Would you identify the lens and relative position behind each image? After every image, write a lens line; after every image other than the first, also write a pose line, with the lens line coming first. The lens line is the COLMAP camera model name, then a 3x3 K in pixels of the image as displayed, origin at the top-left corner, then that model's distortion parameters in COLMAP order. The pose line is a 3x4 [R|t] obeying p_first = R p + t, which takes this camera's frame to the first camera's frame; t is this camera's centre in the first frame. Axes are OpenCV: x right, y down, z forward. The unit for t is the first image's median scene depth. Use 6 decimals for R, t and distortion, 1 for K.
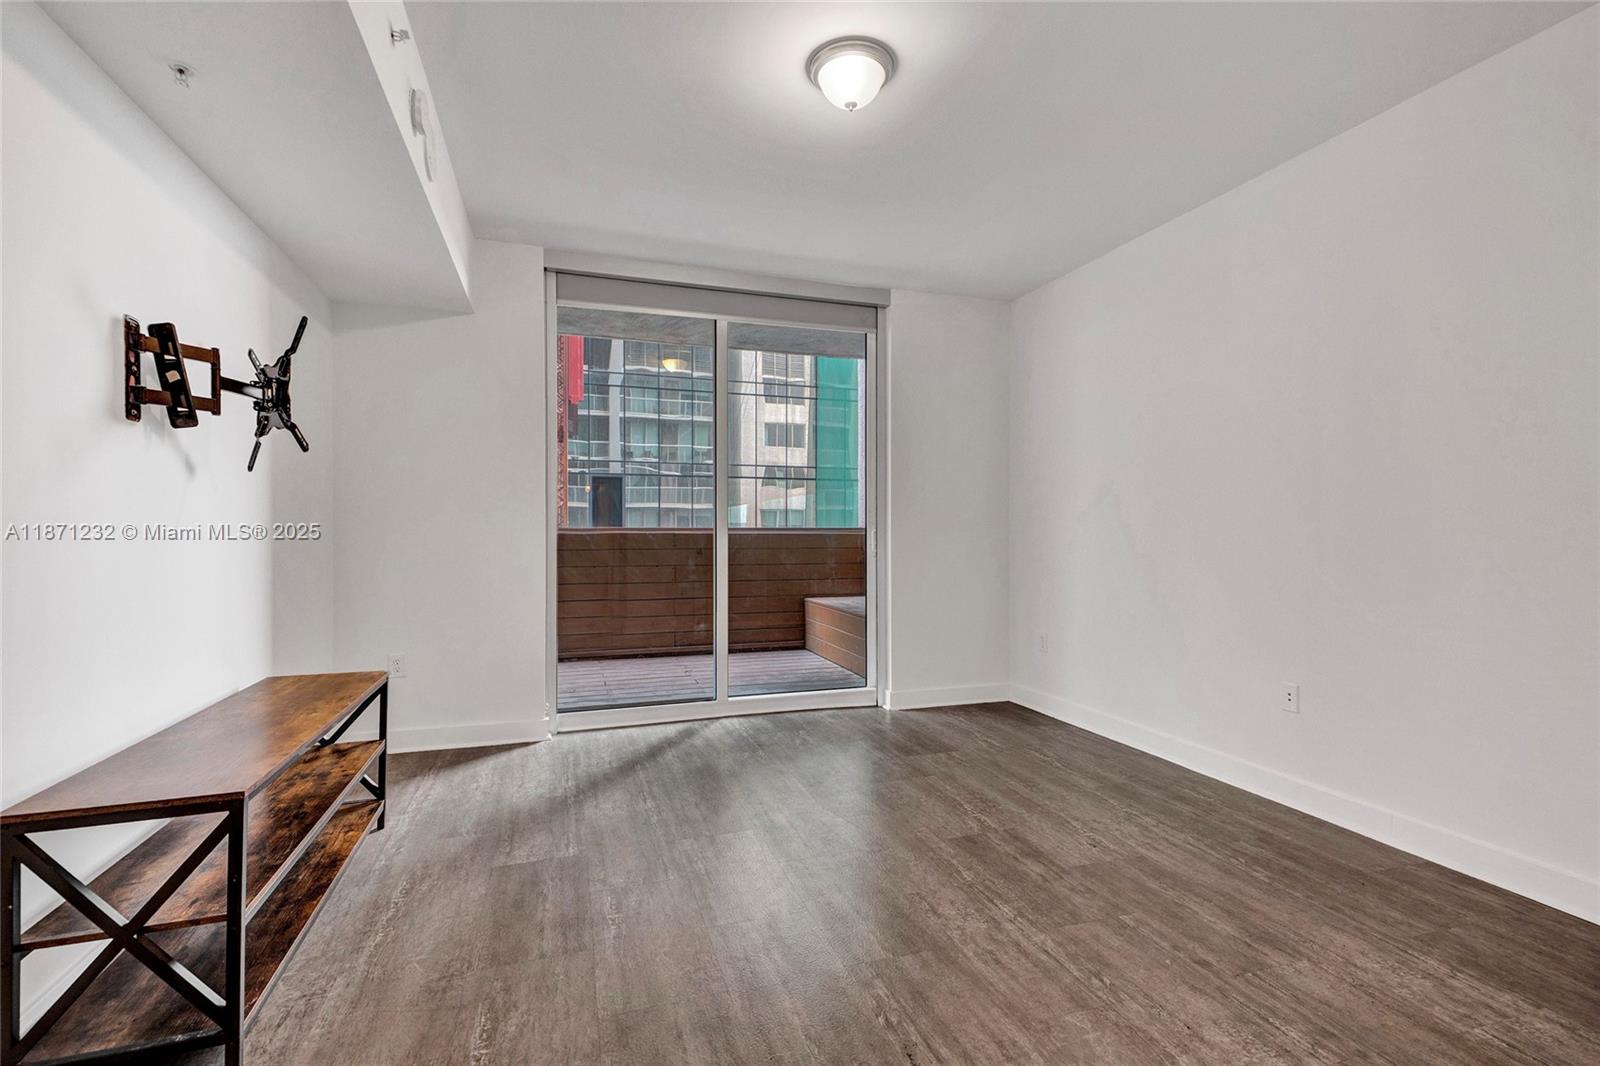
lens RADIAL K [[727.5, 0, 782.2], [0, 727.5, 569.1], [0, 0, 1]] dist [-0.000294, 0.001064]
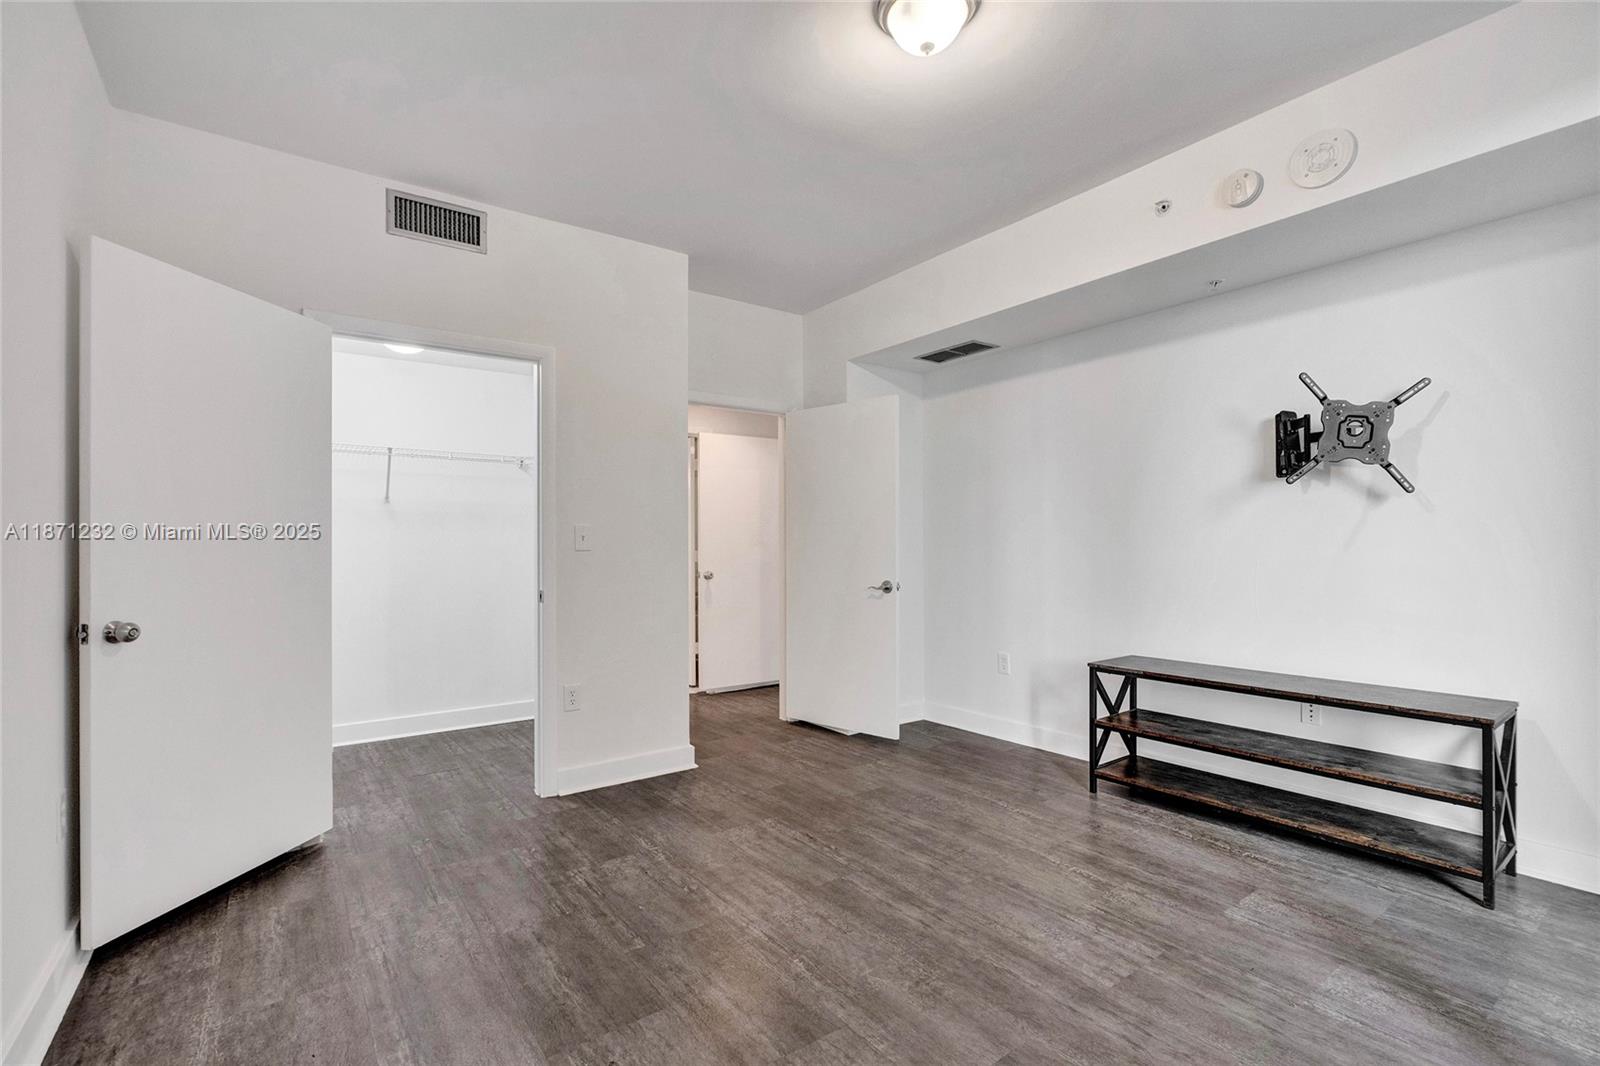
lens RADIAL K [[727.5, 0, 813.5], [0, 727.5, 543.1], [0, 0, 1]] dist [-0.000294, 0.001064]
pose [[-0.939264, 0.006869, -0.343127, 0.592555], [-0.010683, 0.998730, 0.049238, -0.116554], [0.343030, 0.049913, -0.937998, 2.004971]]
